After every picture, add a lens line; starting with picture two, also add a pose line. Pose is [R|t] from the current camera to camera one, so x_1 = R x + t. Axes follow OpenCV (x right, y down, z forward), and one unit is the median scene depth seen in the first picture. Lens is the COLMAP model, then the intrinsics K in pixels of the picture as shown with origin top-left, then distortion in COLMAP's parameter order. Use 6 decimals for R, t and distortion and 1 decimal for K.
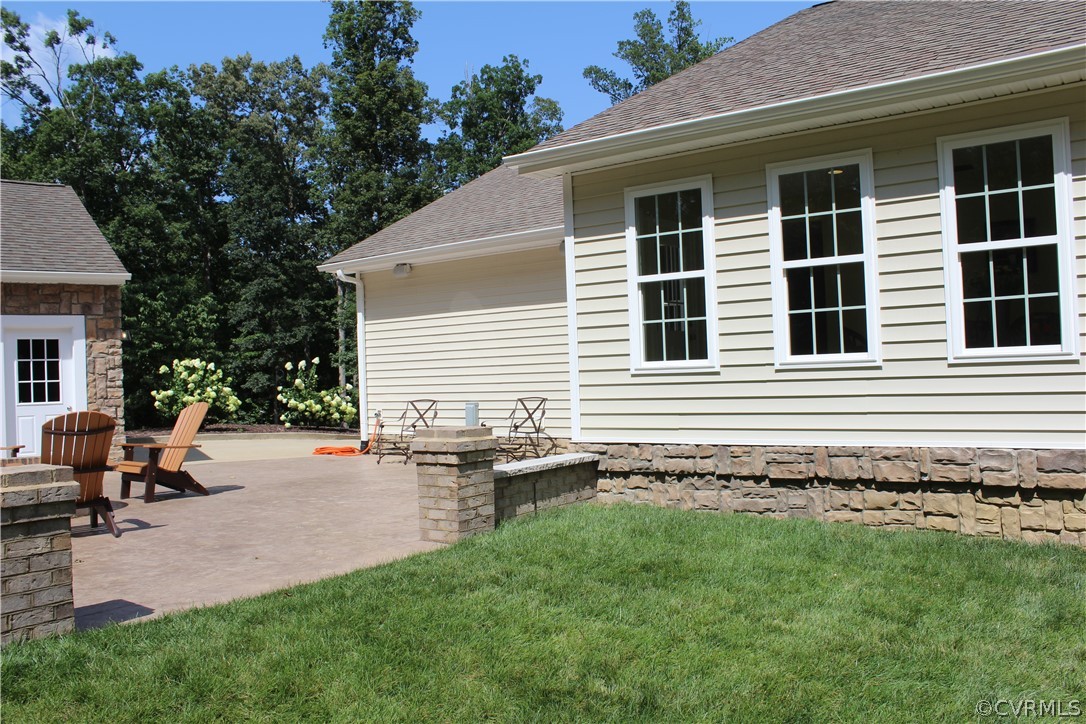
lens RADIAL K [[896.1, 0, 543.5], [0, 896.1, 391.4], [0, 0, 1]] dist [-0.102338, 0.014102]
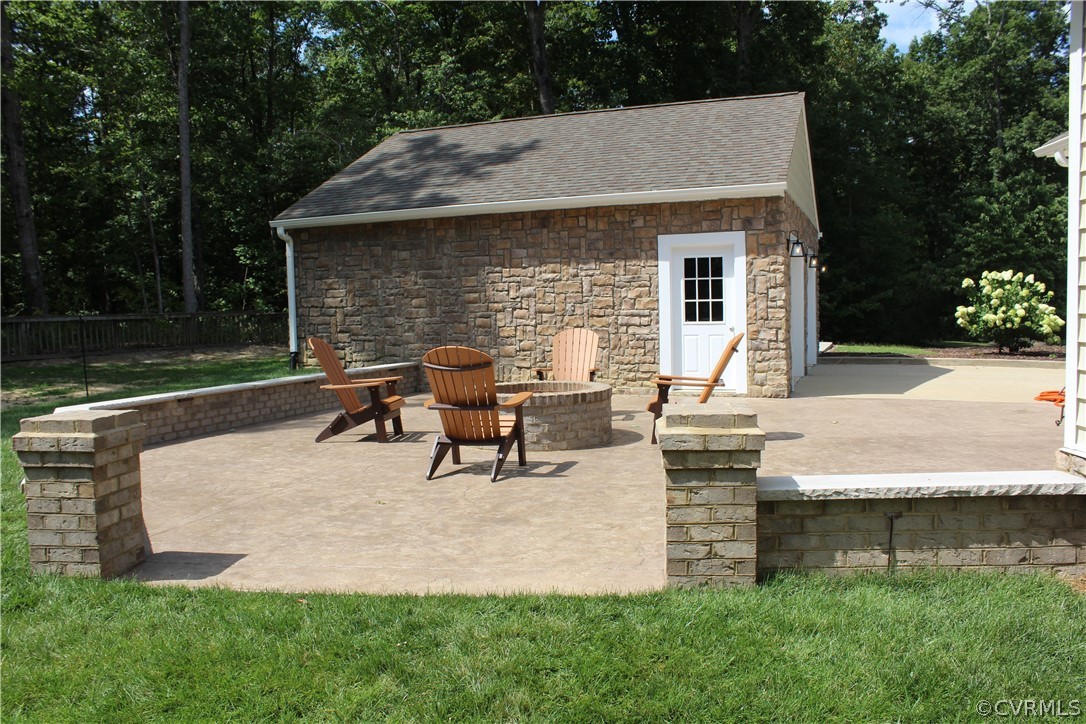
lens RADIAL K [[896.1, 0, 543.5], [0, 896.1, 391.4], [0, 0, 1]] dist [-0.102338, 0.014102]
pose [[0.515323, 0.100718, -0.851057, 0.199019], [-0.008051, 0.993595, 0.112712, -0.021536], [0.856958, -0.051231, 0.512833, 0.314966]]
